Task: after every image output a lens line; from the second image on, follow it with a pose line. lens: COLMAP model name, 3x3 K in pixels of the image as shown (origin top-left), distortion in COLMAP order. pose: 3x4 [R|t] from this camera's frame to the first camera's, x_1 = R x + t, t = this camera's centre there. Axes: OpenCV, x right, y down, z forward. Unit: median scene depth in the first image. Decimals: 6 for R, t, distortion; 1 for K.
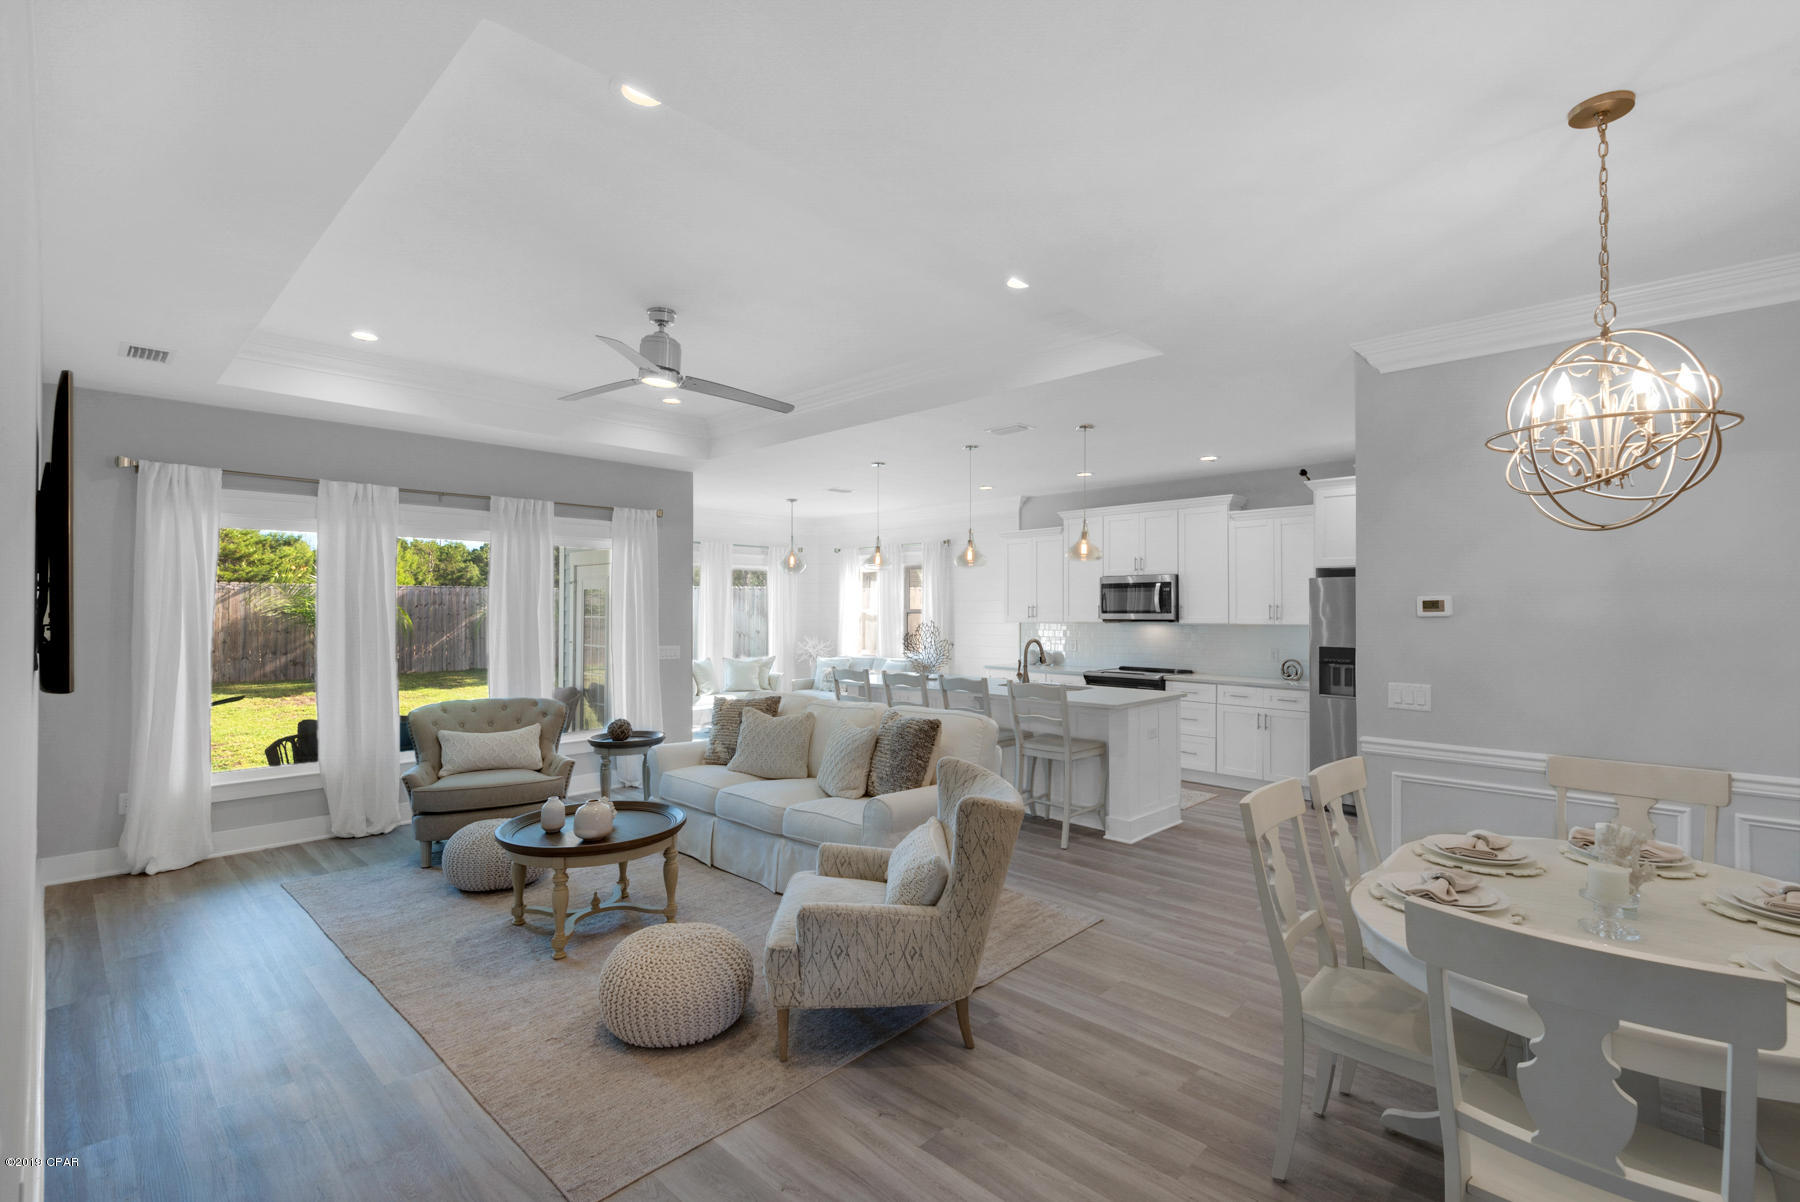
lens RADIAL K [[812.0, 0, 900.0], [0, 812.0, 601.0], [0, 0, 1]] dist [0.001197, -0.000477]
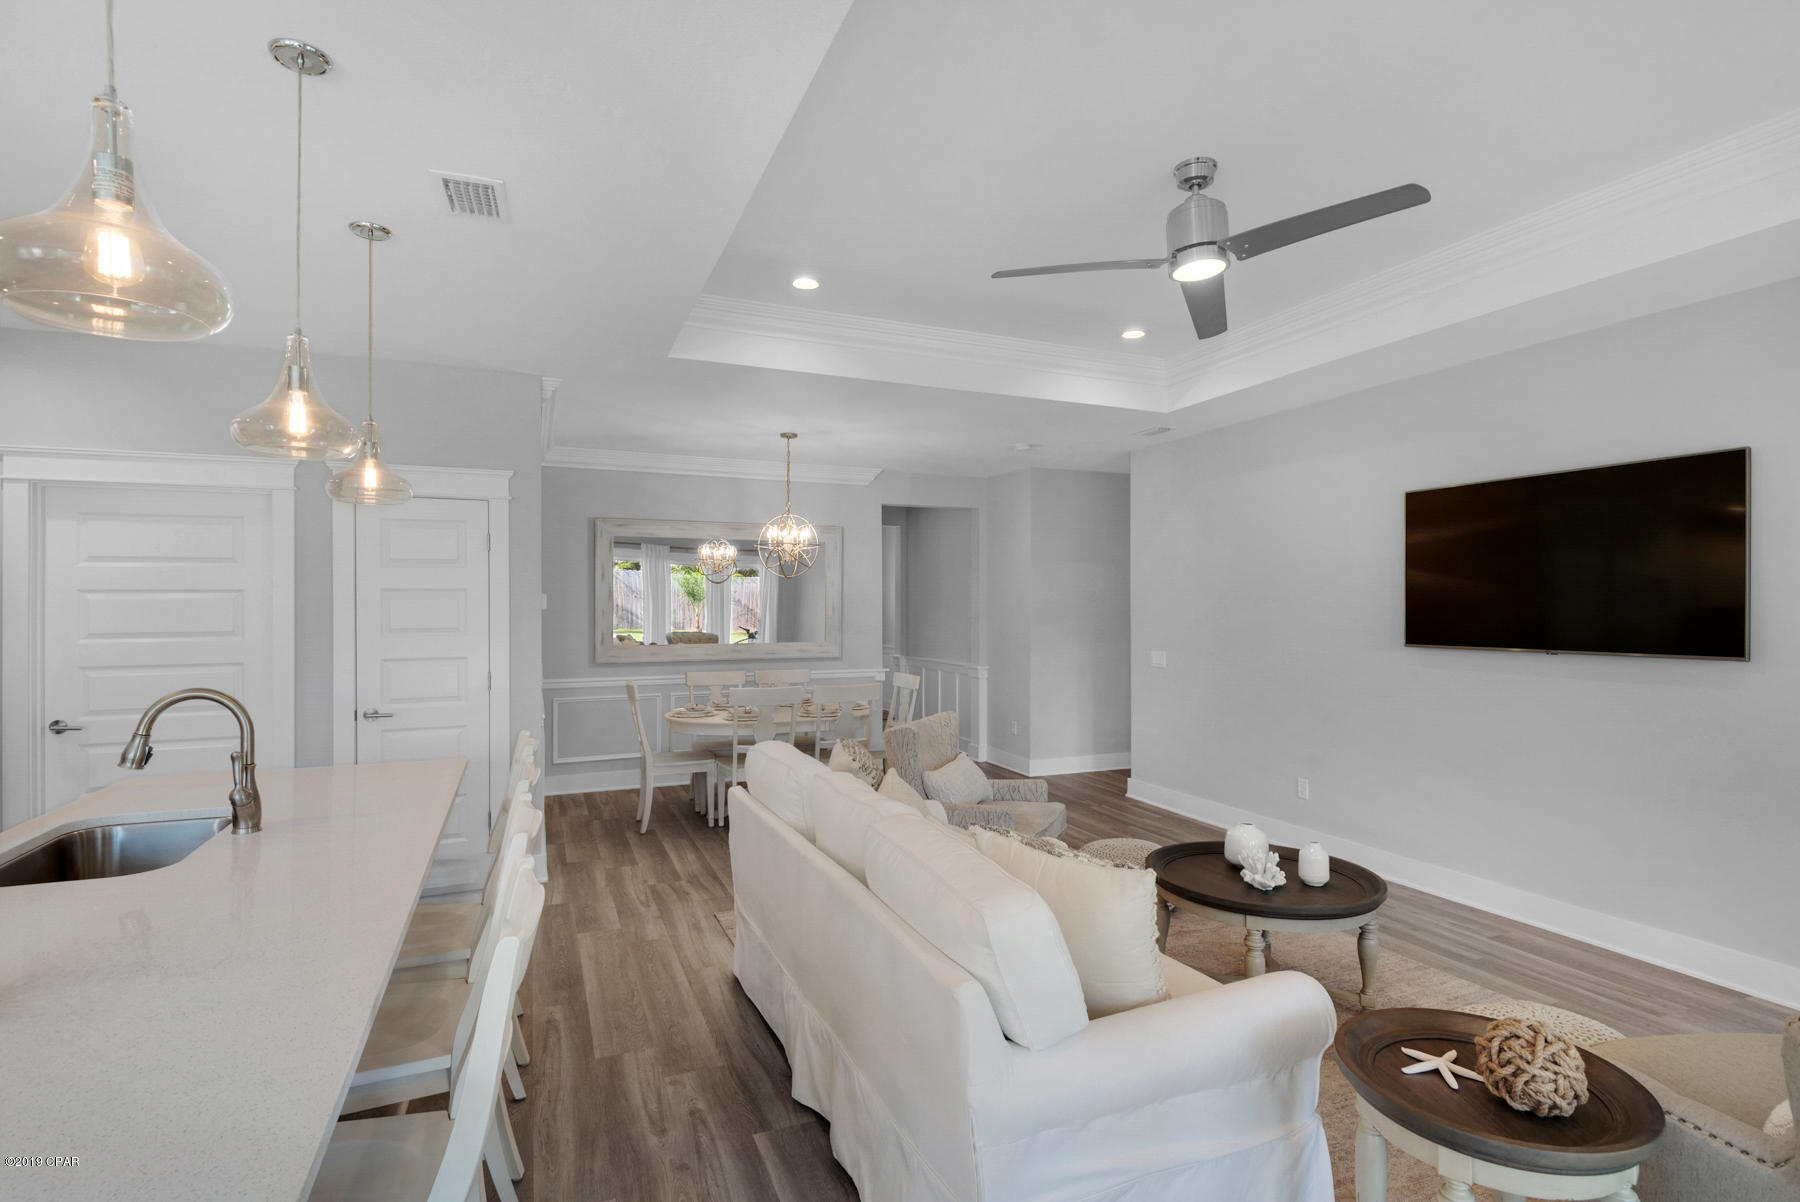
lens RADIAL K [[859.7, 0, 901.4], [0, 859.7, 603.0], [0, 0, 1]] dist [0.017685, -0.009473]
pose [[-0.917864, -0.000944, 0.396894, -0.289910], [-0.006893, 0.999884, -0.013561, 0.016012], [-0.396835, -0.015183, -0.917764, 1.432793]]
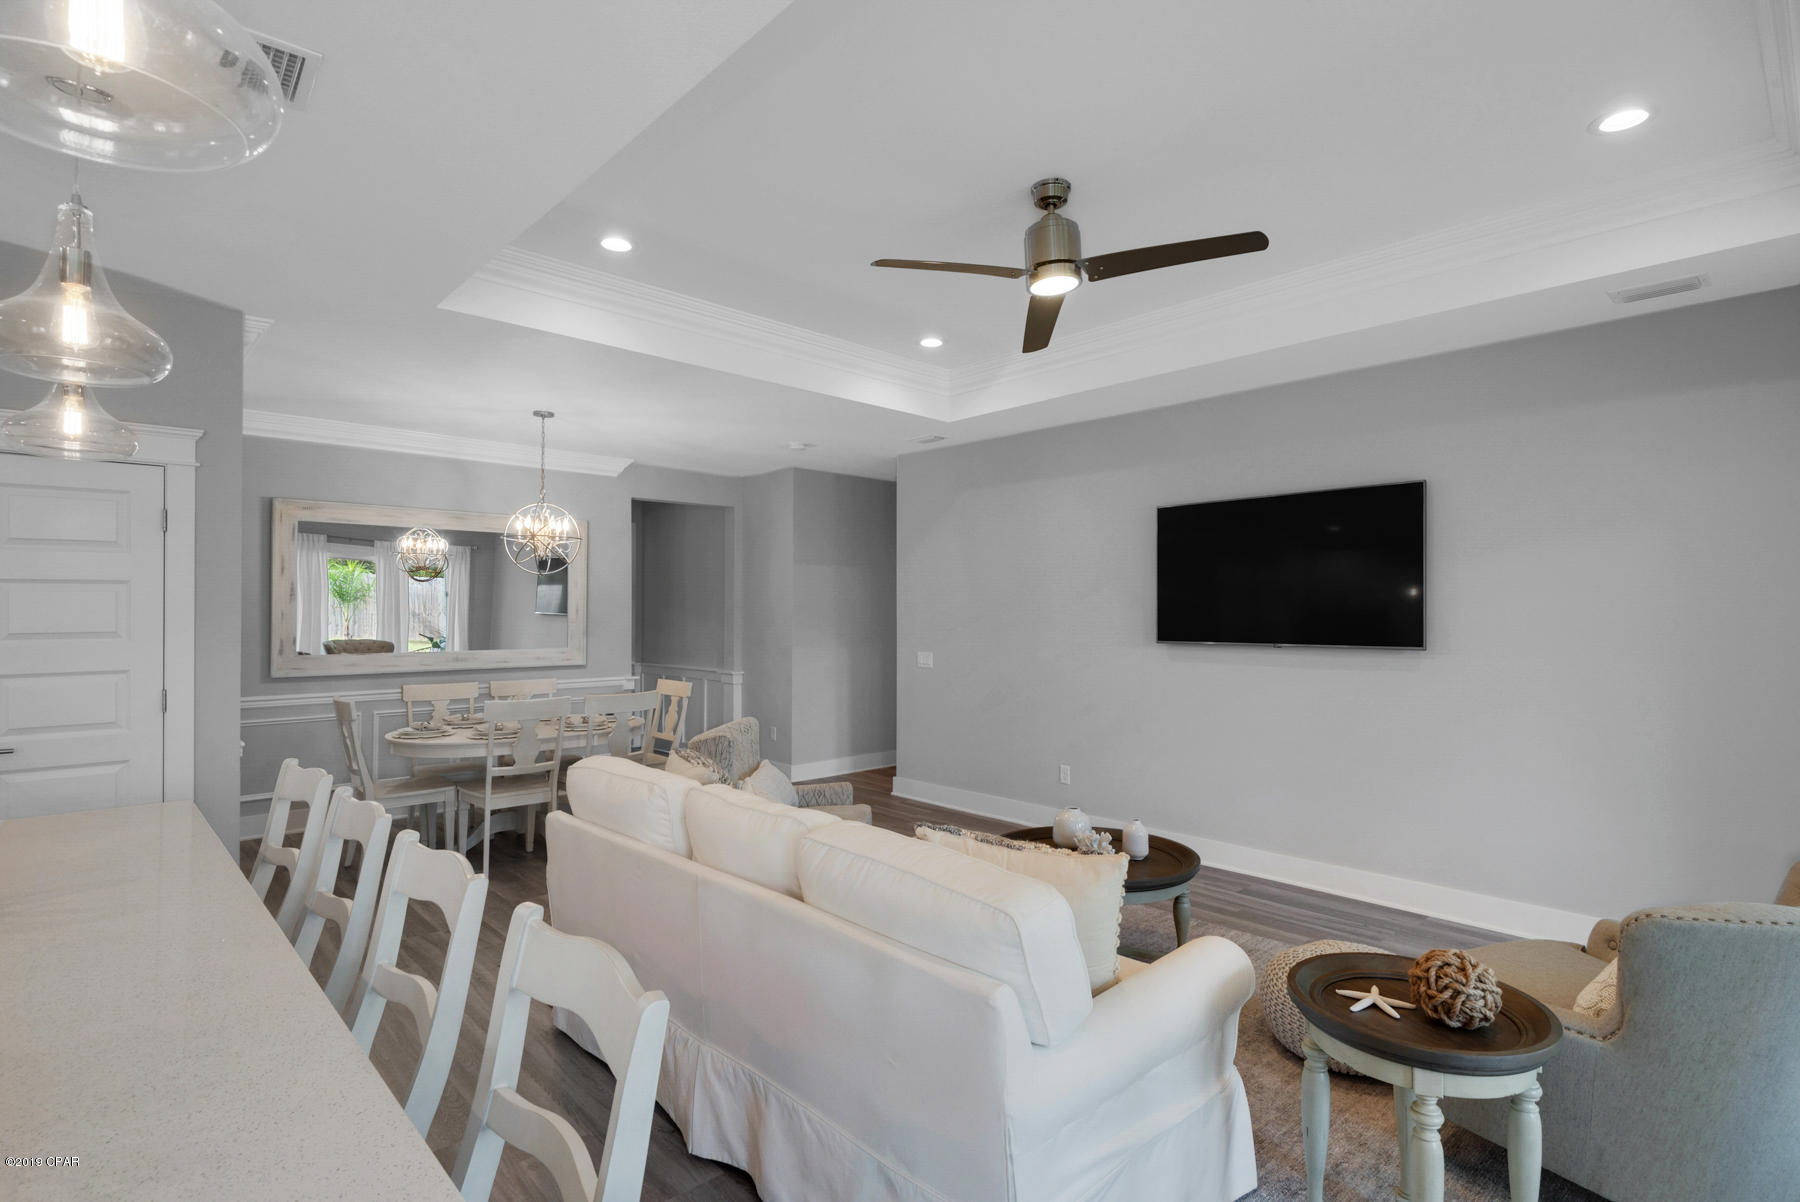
lens RADIAL K [[866.7, 0, 895.5], [0, 866.7, 603.1], [0, 0, 1]] dist [0.037601, -0.027035]
pose [[-0.998242, -0.003628, 0.059166, -0.166283], [-0.004960, 0.999737, -0.022393, 0.022648], [-0.059069, -0.022647, -0.997997, 1.442844]]
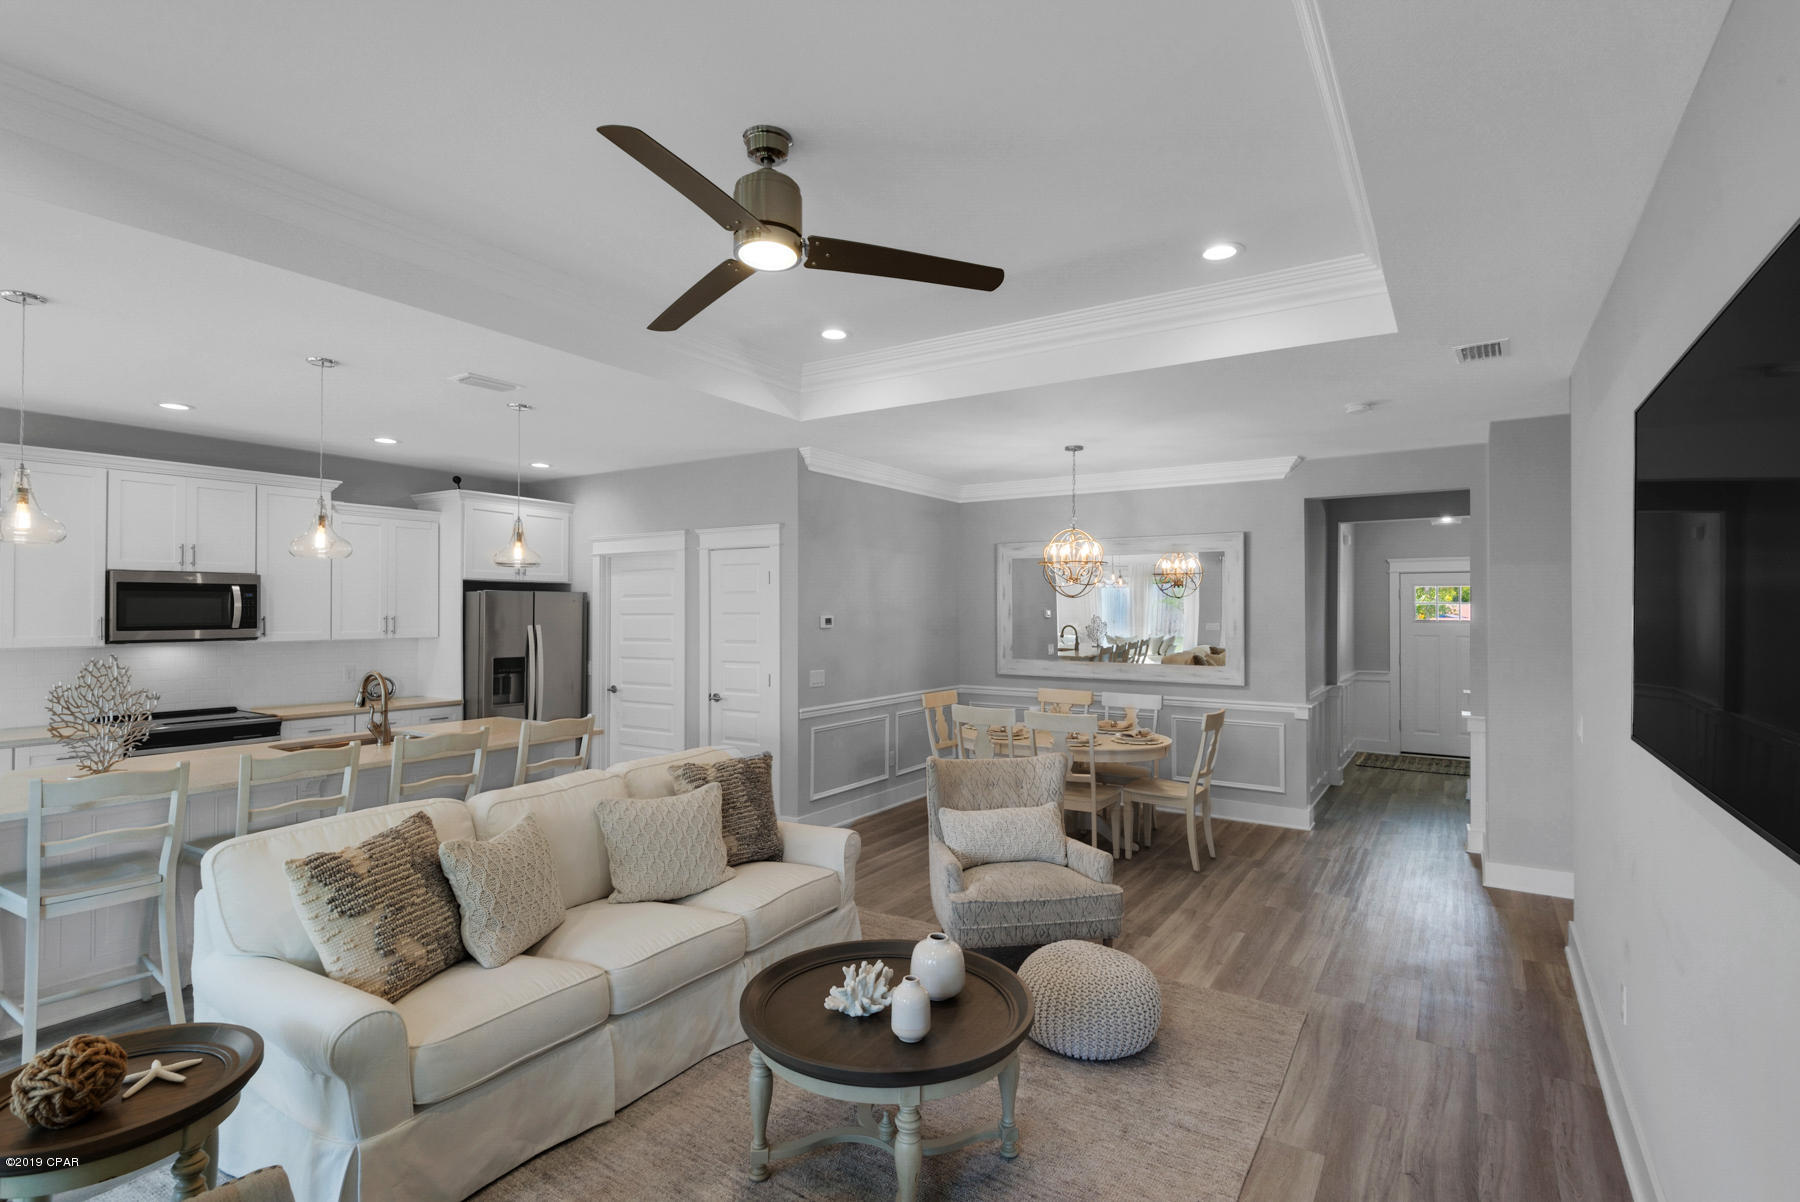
lens RADIAL K [[866.7, 0, 895.5], [0, 866.7, 603.1], [0, 0, 1]] dist [0.037601, -0.027035]
pose [[-0.194450, 0.006165, 0.980893, -0.764721], [-0.014407, 0.999854, -0.009140, -0.011984], [-0.980807, -0.015909, -0.194333, 0.846704]]
